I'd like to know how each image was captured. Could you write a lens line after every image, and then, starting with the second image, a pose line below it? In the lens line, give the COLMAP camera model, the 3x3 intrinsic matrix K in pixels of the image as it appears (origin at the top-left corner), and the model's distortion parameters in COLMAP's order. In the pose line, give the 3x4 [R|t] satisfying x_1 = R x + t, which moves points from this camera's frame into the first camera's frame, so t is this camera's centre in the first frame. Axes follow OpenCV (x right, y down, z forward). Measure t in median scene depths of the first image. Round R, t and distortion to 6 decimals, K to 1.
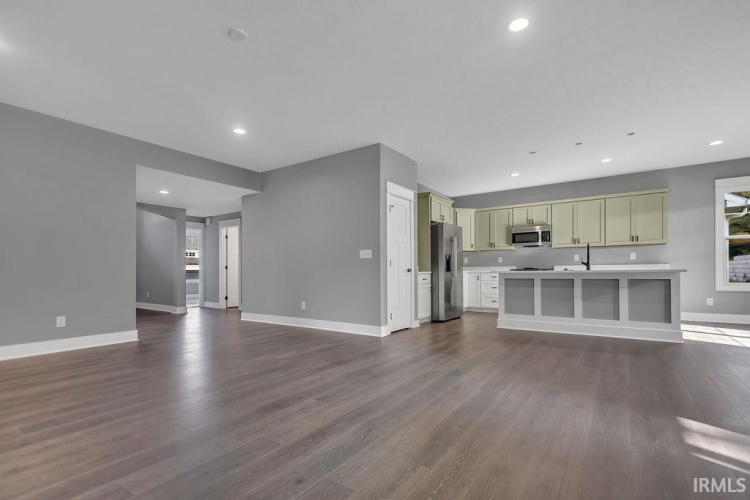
lens RADIAL K [[352.5, 0, 376.0], [0, 352.5, 270.4], [0, 0, 1]] dist [0.002590, -0.000198]
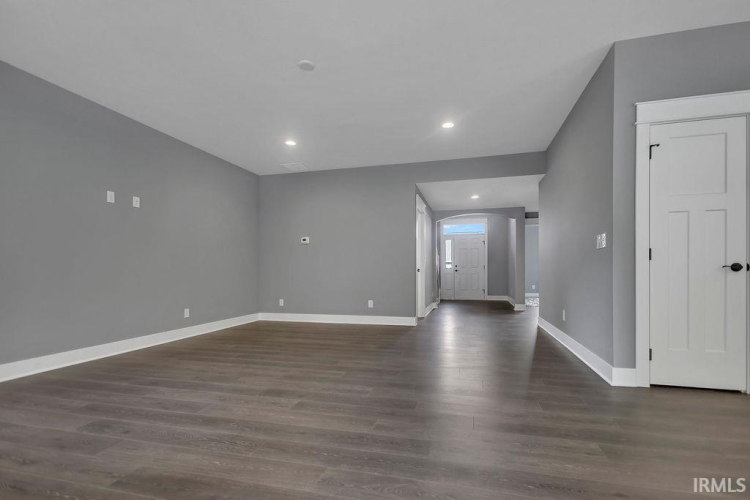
lens RADIAL K [[352.5, 0, 376.0], [0, 352.5, 270.4], [0, 0, 1]] dist [0.002590, -0.000198]
pose [[0.345443, 0.001601, -0.938438, 0.412540], [0.003032, 0.999991, 0.002822, 0.001525], [0.938435, -0.003820, 0.345435, 0.443791]]
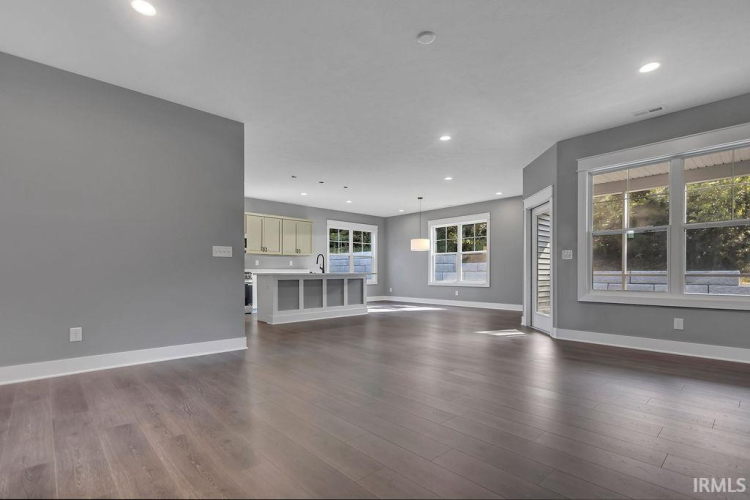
lens RADIAL K [[352.5, 0, 376.0], [0, 352.5, 270.4], [0, 0, 1]] dist [0.002590, -0.000198]
pose [[0.251454, 0.014583, 0.967759, -0.747954], [-0.003872, 0.999894, -0.014062, 0.007869], [-0.967862, -0.000211, 0.251483, 0.463947]]
